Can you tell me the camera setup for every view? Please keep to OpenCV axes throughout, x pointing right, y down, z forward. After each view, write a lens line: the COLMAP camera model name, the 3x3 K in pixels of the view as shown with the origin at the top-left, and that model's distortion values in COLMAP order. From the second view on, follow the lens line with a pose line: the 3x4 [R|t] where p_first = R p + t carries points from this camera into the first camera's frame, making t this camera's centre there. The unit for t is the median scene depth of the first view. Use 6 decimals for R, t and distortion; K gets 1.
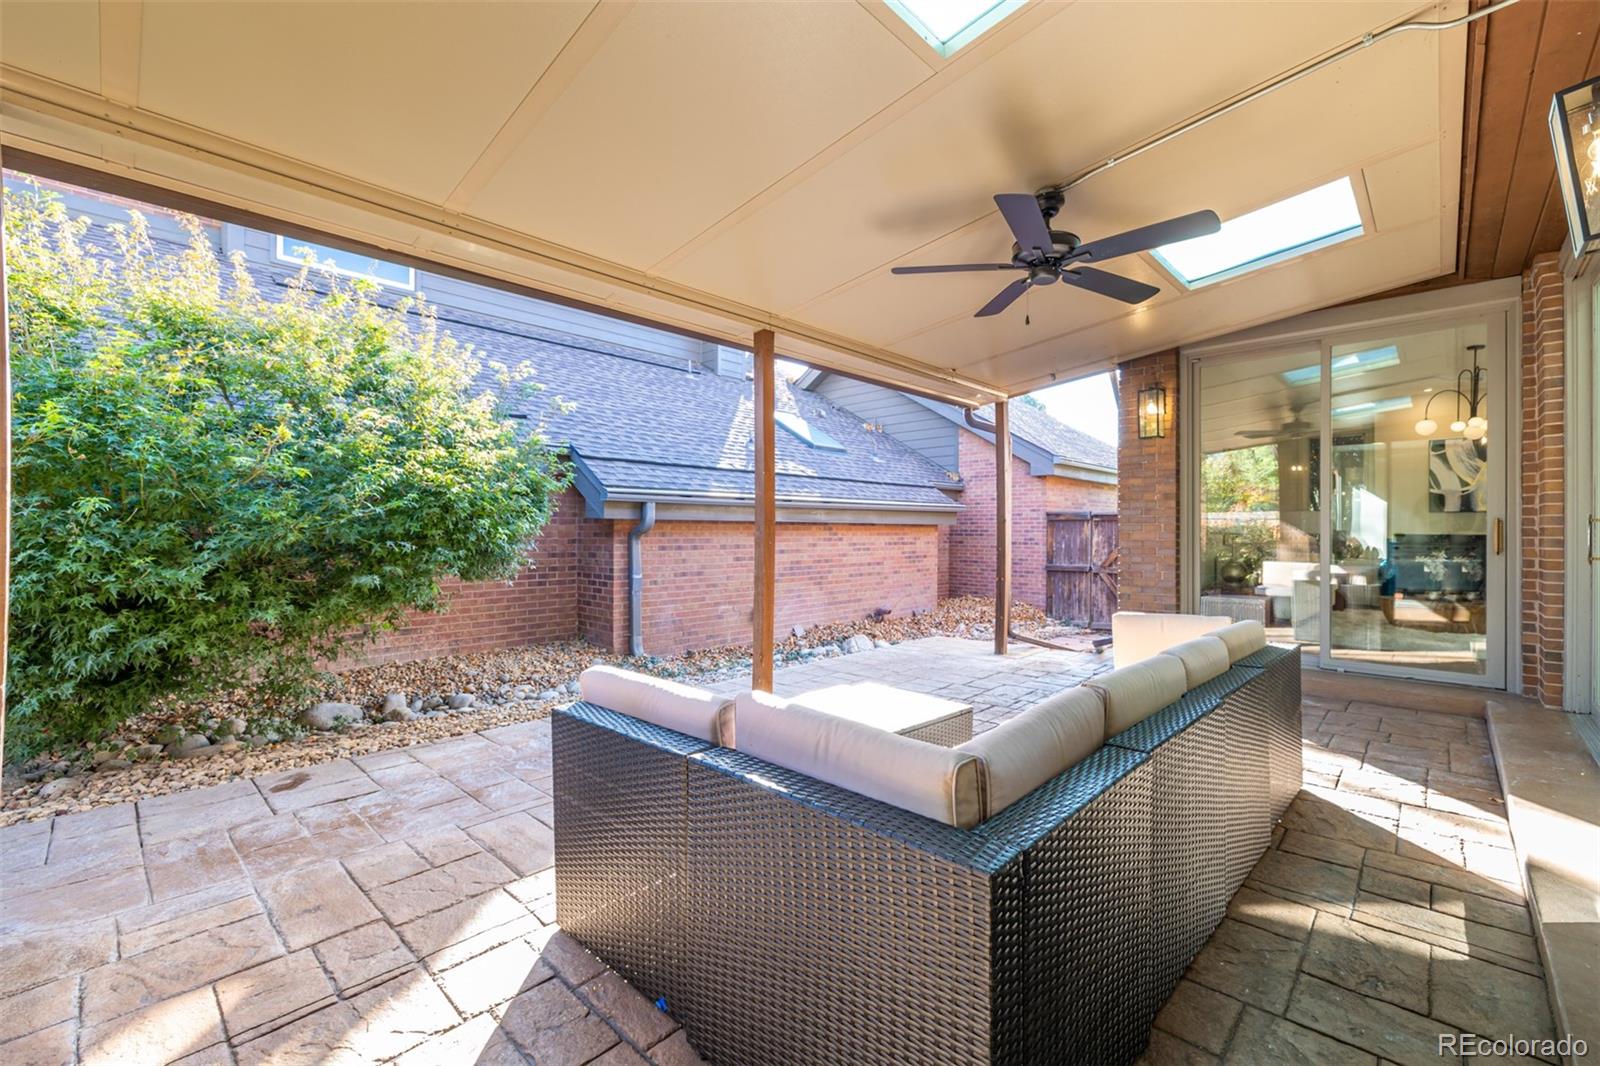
lens RADIAL K [[668.5, 0, 803.7], [0, 668.5, 533.4], [0, 0, 1]] dist [0.000257, -0.000040]
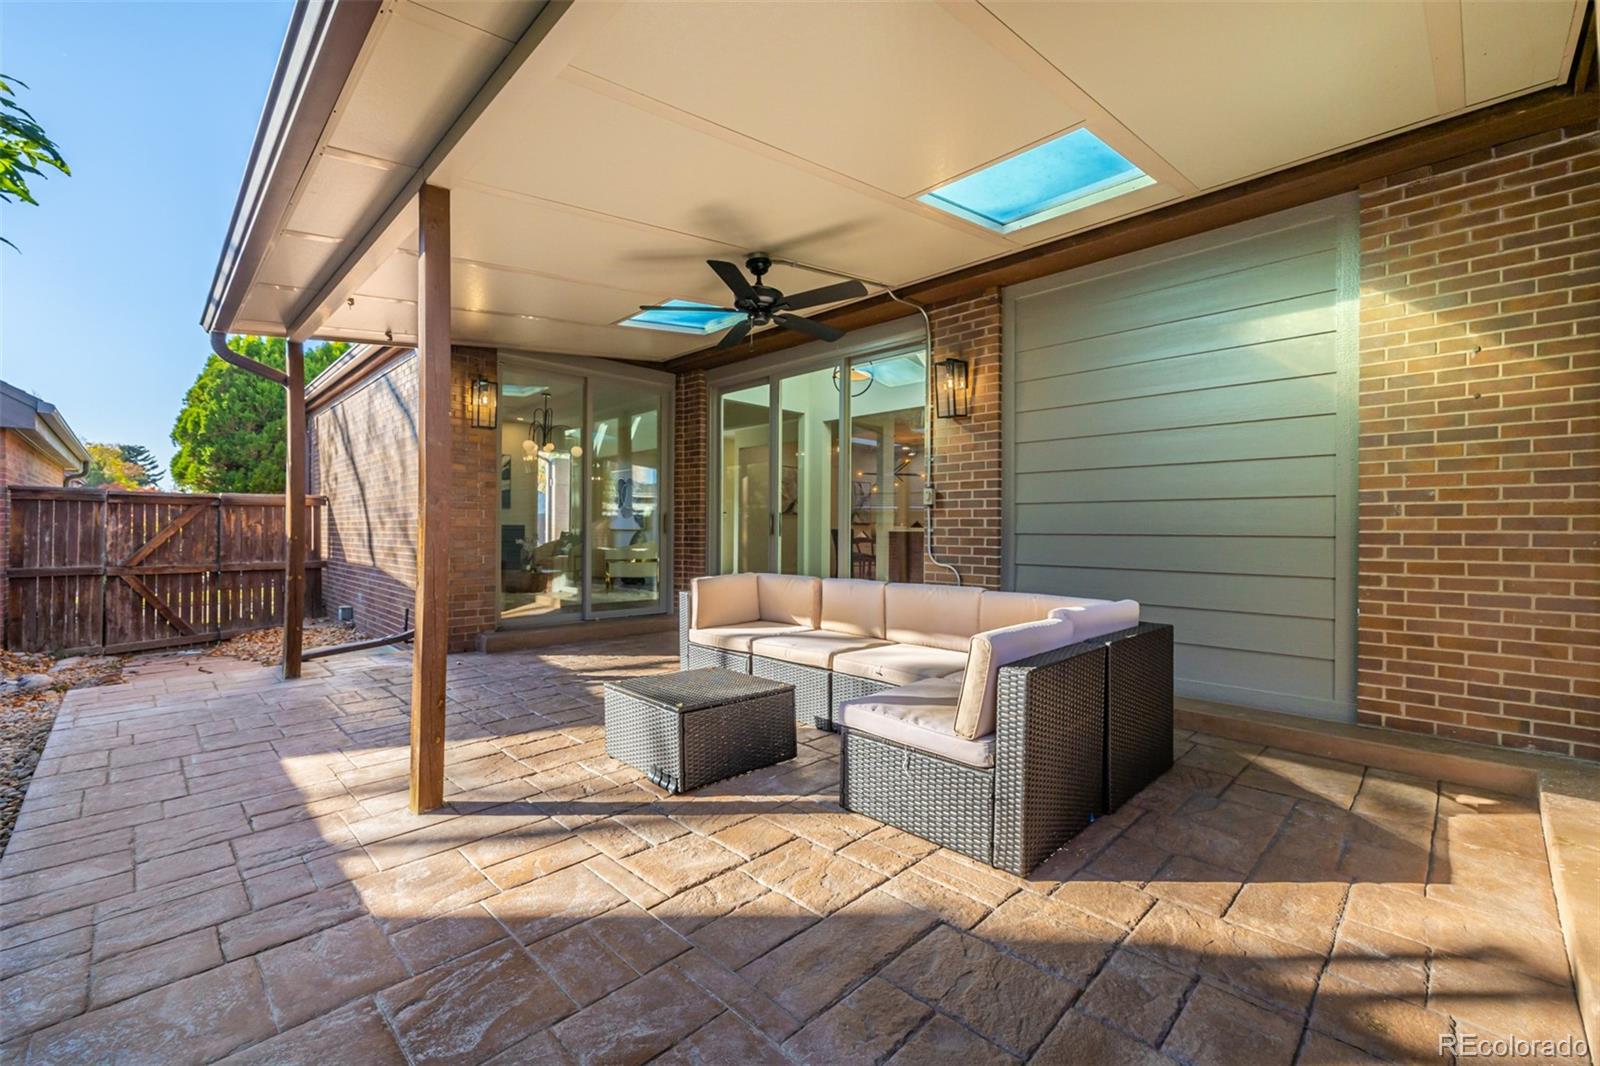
lens RADIAL K [[668.5, 0, 804.9], [0, 668.5, 529.9], [0, 0, 1]] dist [0.000257, -0.000040]
pose [[0.025052, -0.001537, 0.999685, -0.270486], [-0.002207, 0.999996, 0.001593, 0.007320], [-0.999684, -0.002247, 0.025049, 0.249897]]
